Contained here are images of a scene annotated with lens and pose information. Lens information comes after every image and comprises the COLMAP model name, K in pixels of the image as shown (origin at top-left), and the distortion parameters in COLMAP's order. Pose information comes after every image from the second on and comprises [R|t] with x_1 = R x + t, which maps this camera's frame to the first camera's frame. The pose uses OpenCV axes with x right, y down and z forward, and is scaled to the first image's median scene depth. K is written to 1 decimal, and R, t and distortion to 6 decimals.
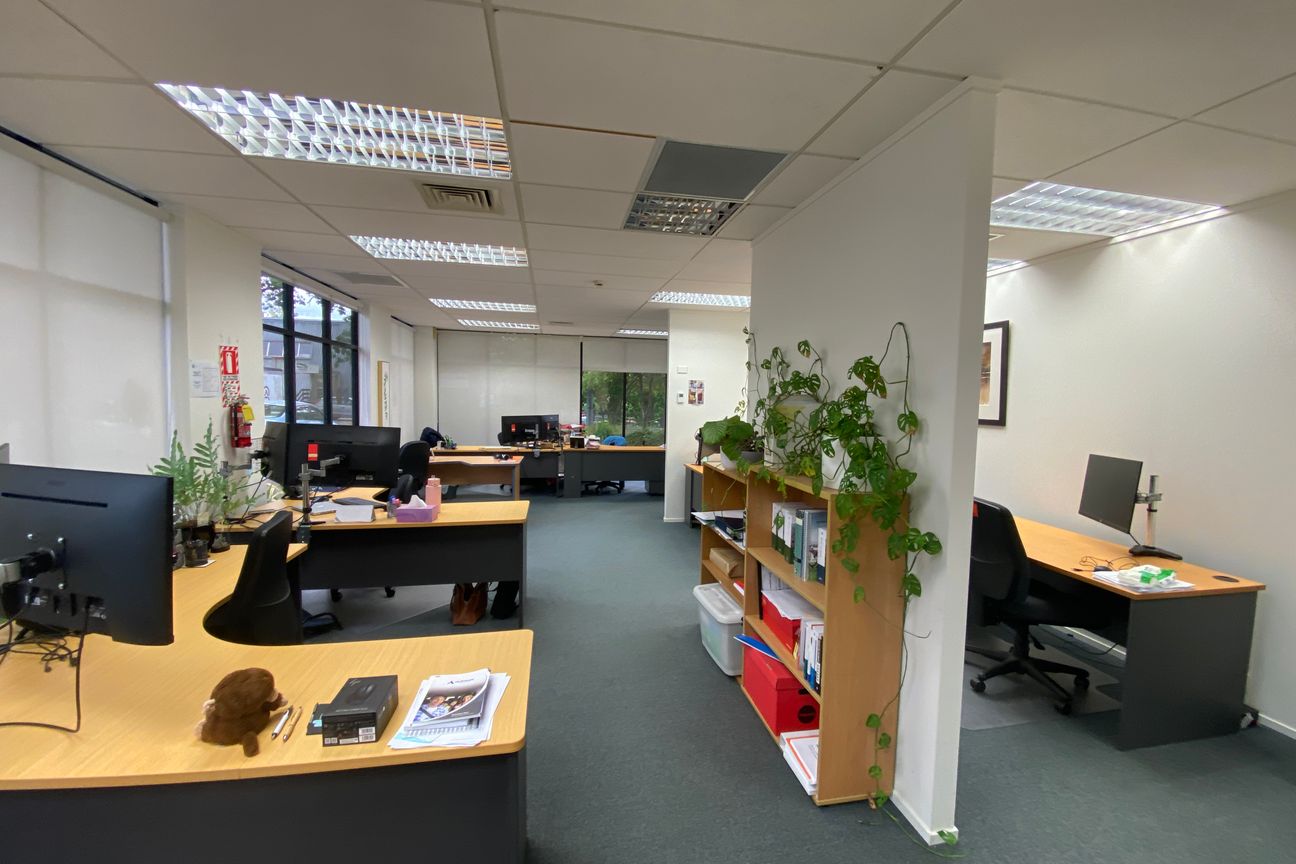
lens RADIAL K [[529.9, 0, 649.6], [0, 529.9, 429.8], [0, 0, 1]] dist [-0.000634, 0.000001]
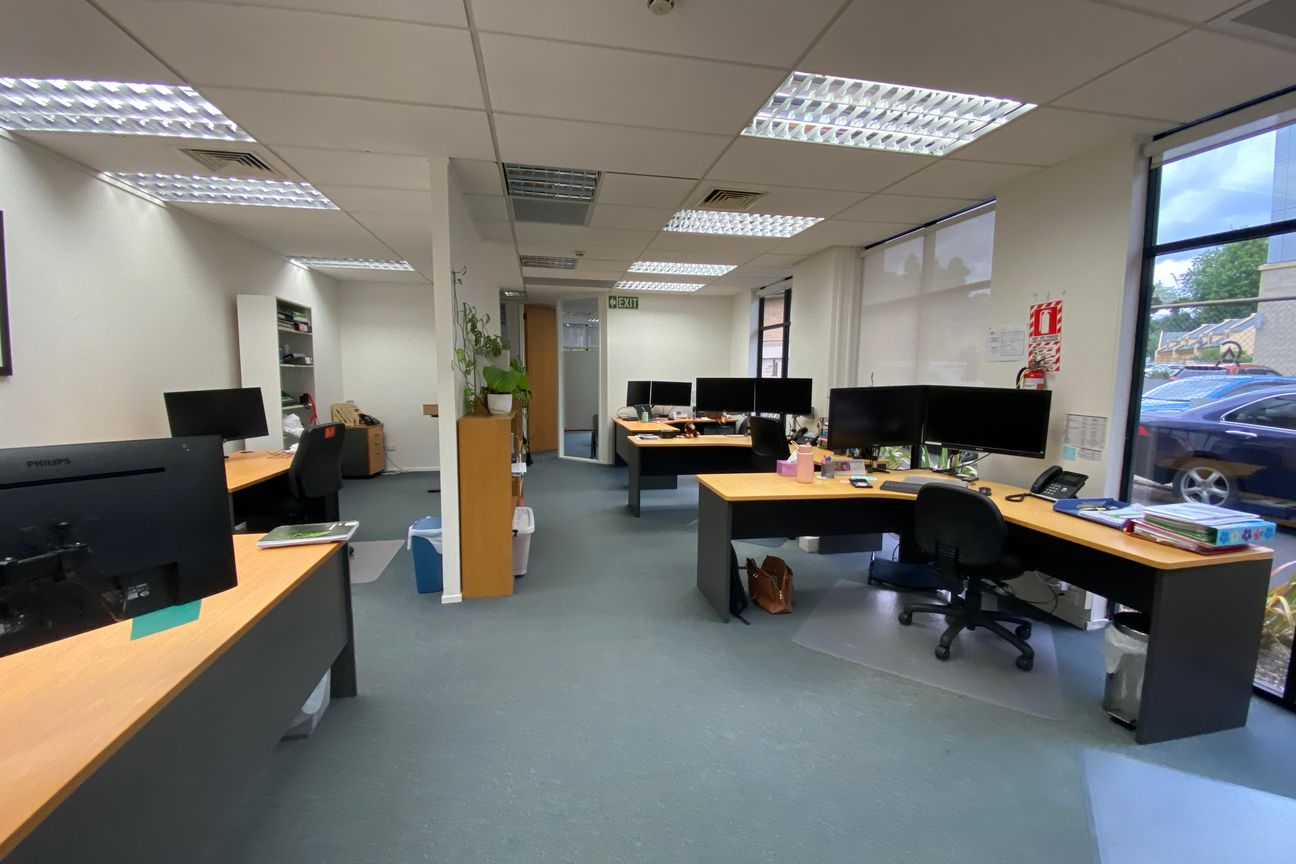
lens RADIAL K [[529.9, 0, 649.1], [0, 529.9, 428.8], [0, 0, 1]] dist [-0.000634, 0.000001]
pose [[-0.999393, -0.023834, -0.025389, -0.116747], [-0.027908, 0.984247, 0.174583, -0.087885], [0.020828, 0.175186, -0.984315, 1.911447]]
